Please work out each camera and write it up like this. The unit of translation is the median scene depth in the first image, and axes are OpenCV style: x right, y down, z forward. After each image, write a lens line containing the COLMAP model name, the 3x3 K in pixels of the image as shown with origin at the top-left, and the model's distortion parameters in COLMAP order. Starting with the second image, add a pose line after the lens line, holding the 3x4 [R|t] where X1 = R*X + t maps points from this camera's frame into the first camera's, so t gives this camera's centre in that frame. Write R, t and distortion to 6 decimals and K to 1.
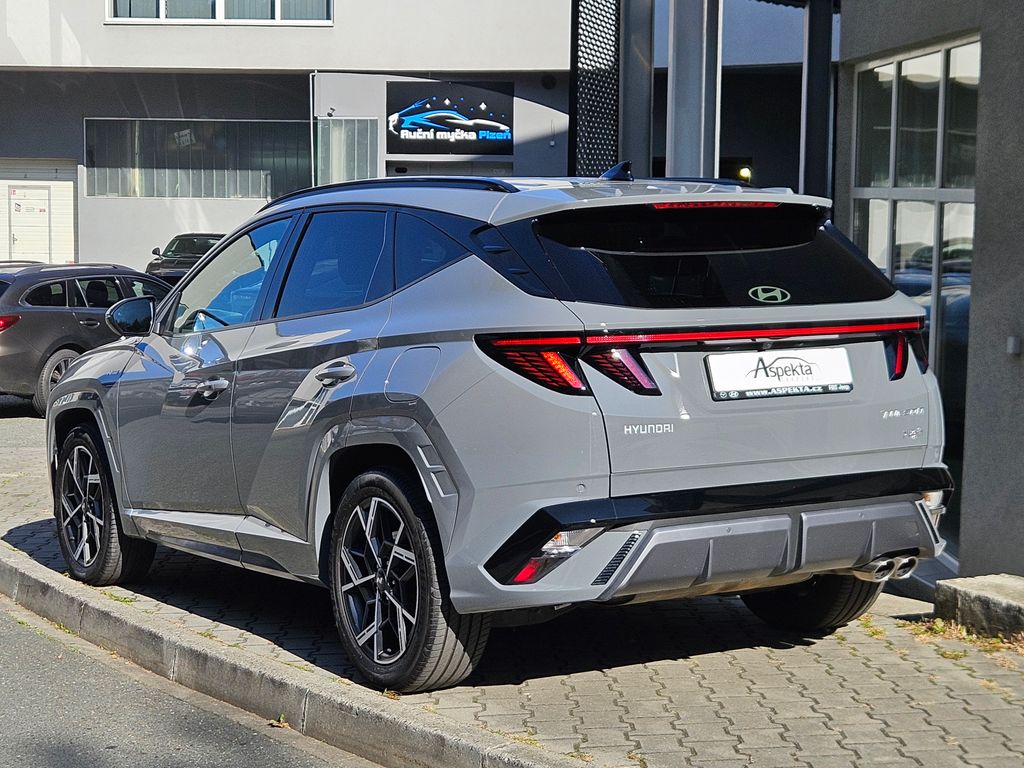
lens RADIAL K [[2154.0, 0, 510.1], [0, 2154.0, 381.1], [0, 0, 1]] dist [-0.028612, 0.000000]
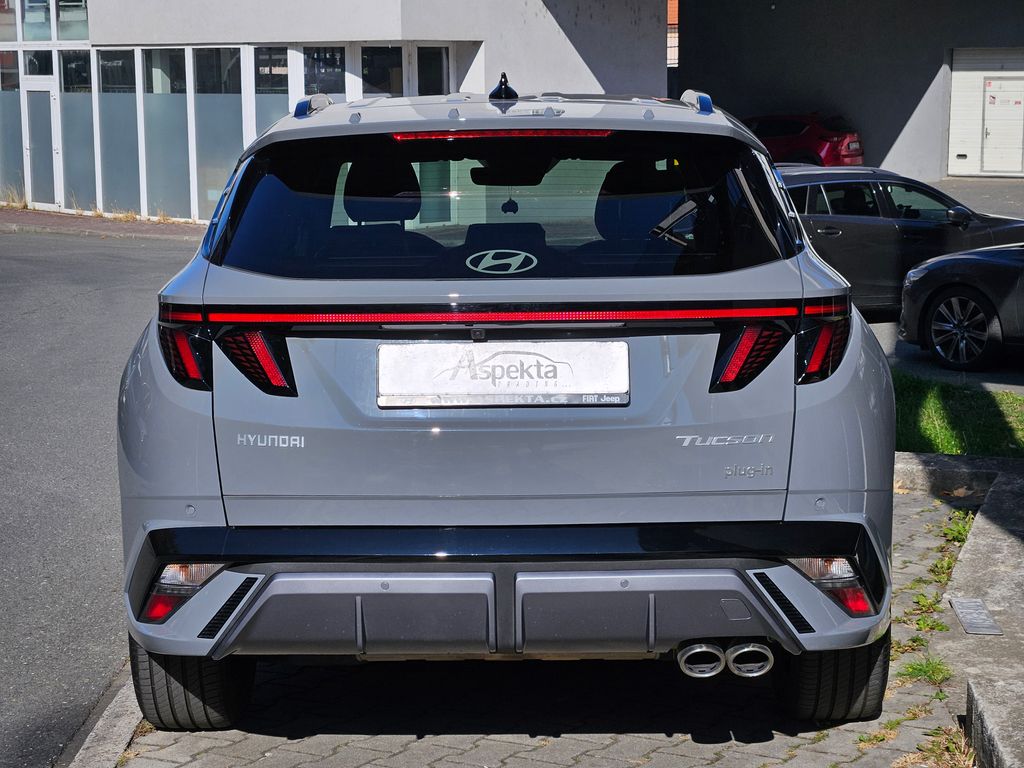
lens RADIAL K [[2100.1, 0, 512.8], [0, 2100.1, 390.7], [0, 0, 1]] dist [-0.057811, 0.000000]
pose [[0.829449, 0.071037, -0.554047, 0.507343], [-0.036709, 0.996668, 0.072832, -0.048248], [0.557375, -0.040072, 0.829294, 0.422432]]
